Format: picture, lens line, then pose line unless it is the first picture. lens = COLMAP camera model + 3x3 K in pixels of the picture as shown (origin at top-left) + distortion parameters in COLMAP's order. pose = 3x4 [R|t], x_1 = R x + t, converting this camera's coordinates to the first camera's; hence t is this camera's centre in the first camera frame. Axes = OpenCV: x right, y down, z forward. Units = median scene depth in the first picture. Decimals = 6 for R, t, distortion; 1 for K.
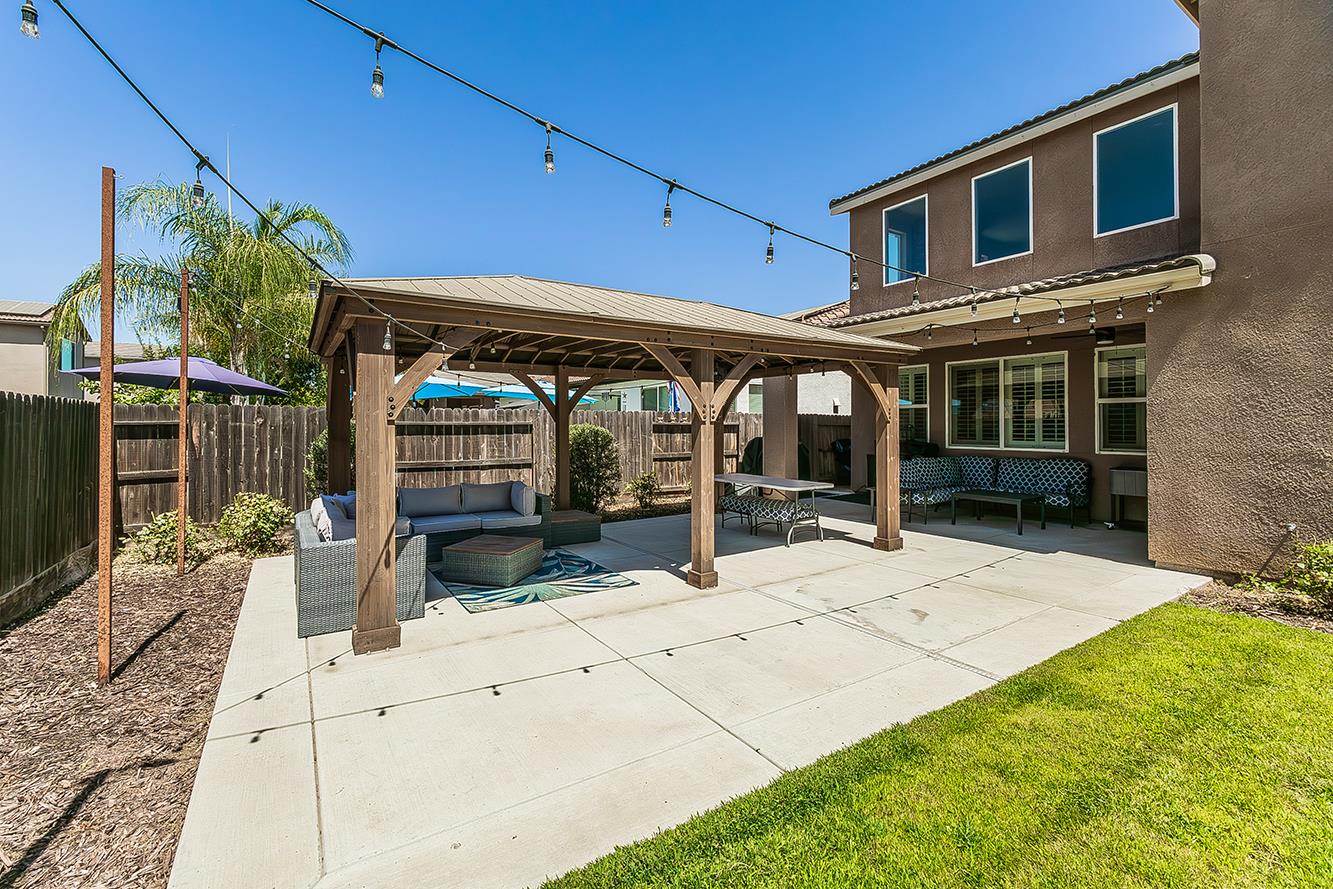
lens RADIAL K [[559.7, 0, 638.1], [0, 559.7, 423.7], [0, 0, 1]] dist [0.008988, 0.000030]
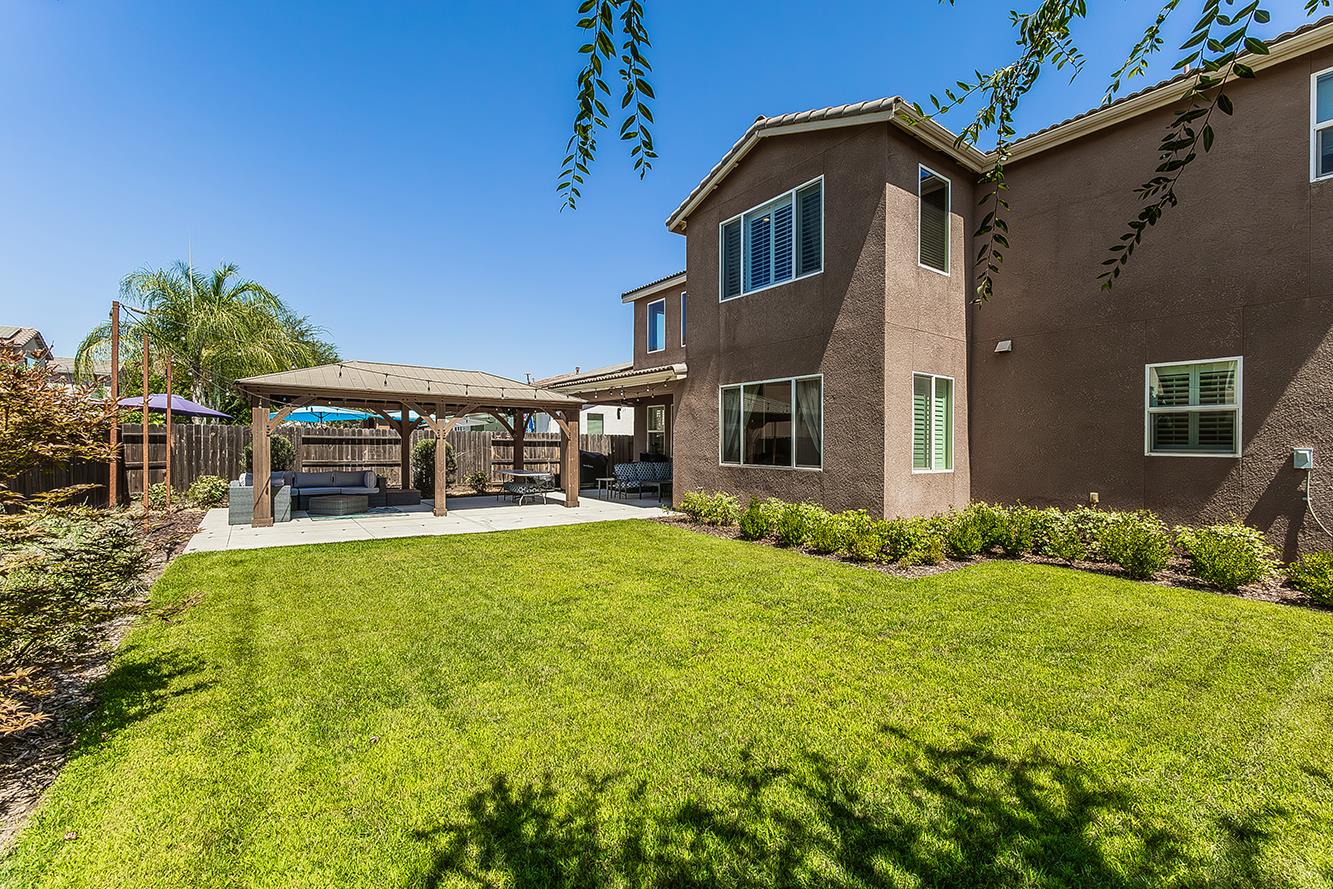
lens RADIAL K [[559.7, 0, 679.7], [0, 559.7, 450.8], [0, 0, 1]] dist [0.008988, 0.000030]
pose [[0.995420, 0.011736, 0.094880, 0.528079], [-0.013336, 0.999779, 0.016241, -0.001535], [-0.094669, -0.017432, 0.995356, -0.767319]]
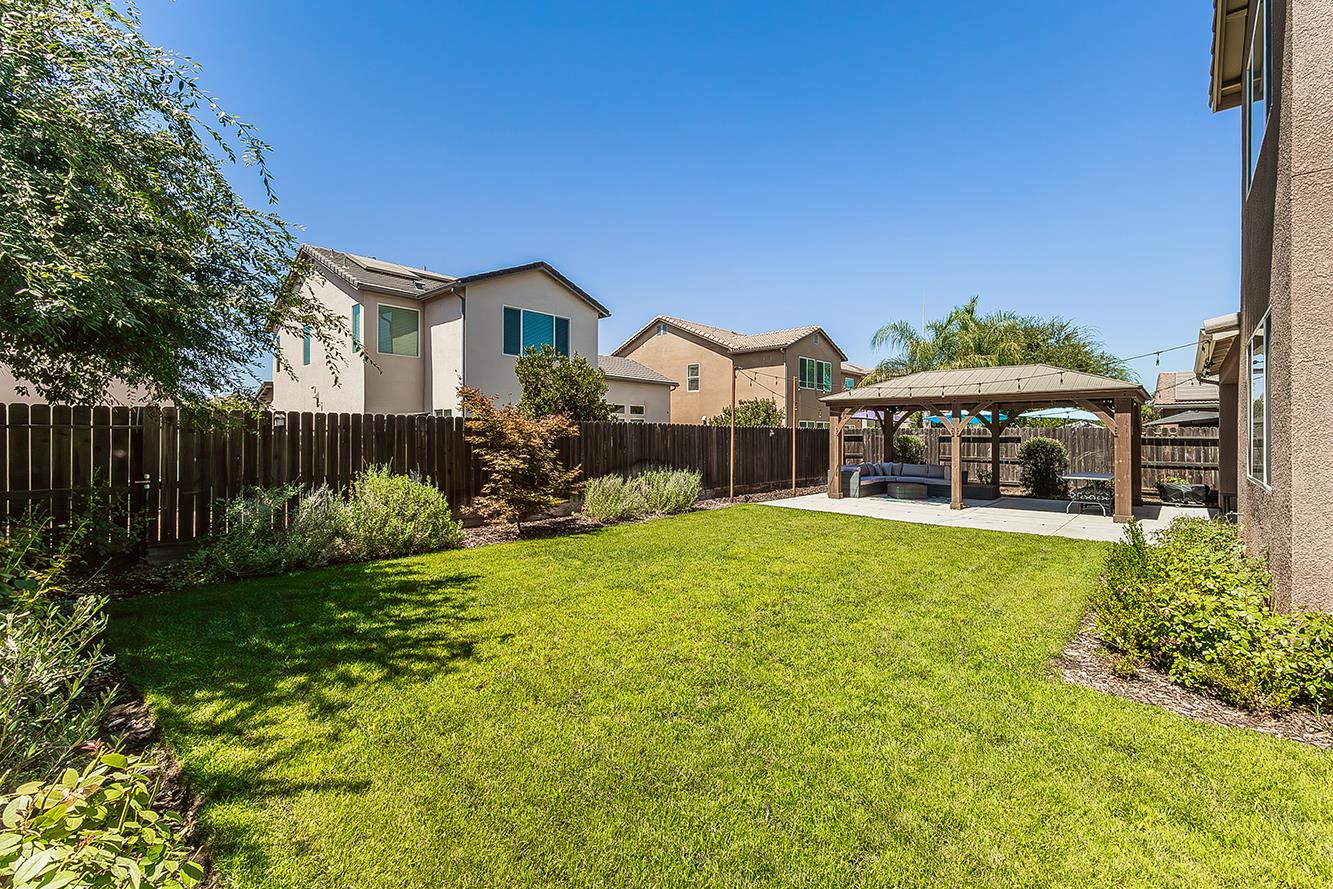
lens RADIAL K [[559.6, 0, 672.3], [0, 559.6, 435.9], [0, 0, 1]] dist [-0.013773, -0.000015]
pose [[0.220121, 0.005096, -0.975459, 1.321685], [-0.003978, 0.999983, 0.004326, -0.004049], [0.975465, 0.002928, 0.220137, -0.338085]]
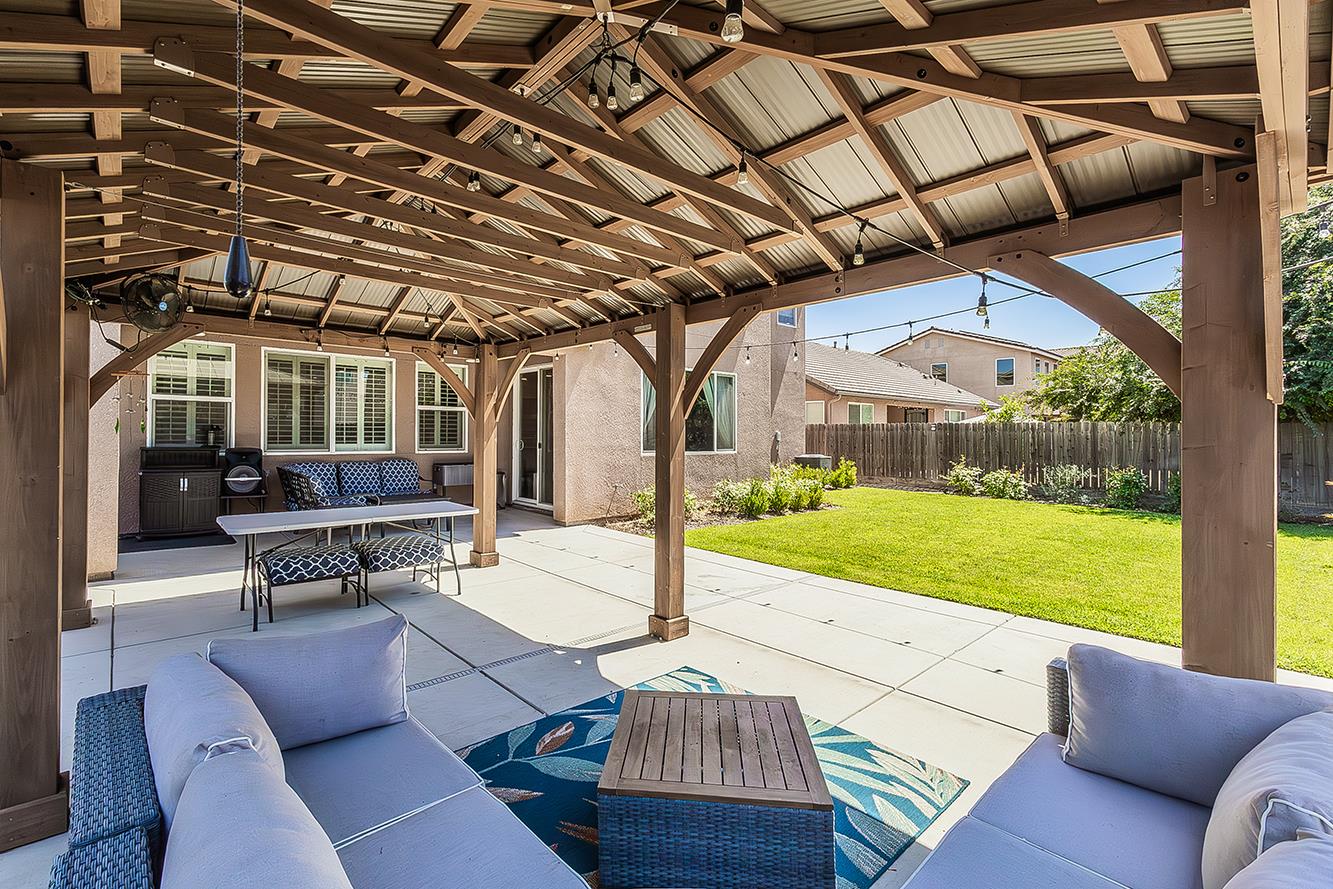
lens RADIAL K [[559.7, 0, 663.1], [0, 559.7, 435.0], [0, 0, 1]] dist [0.008988, 0.000030]
pose [[-0.166146, -0.003869, 0.986094, -0.389738], [-0.011352, 0.999934, 0.002011, 0.007932], [-0.986036, -0.010860, -0.166179, 0.696622]]
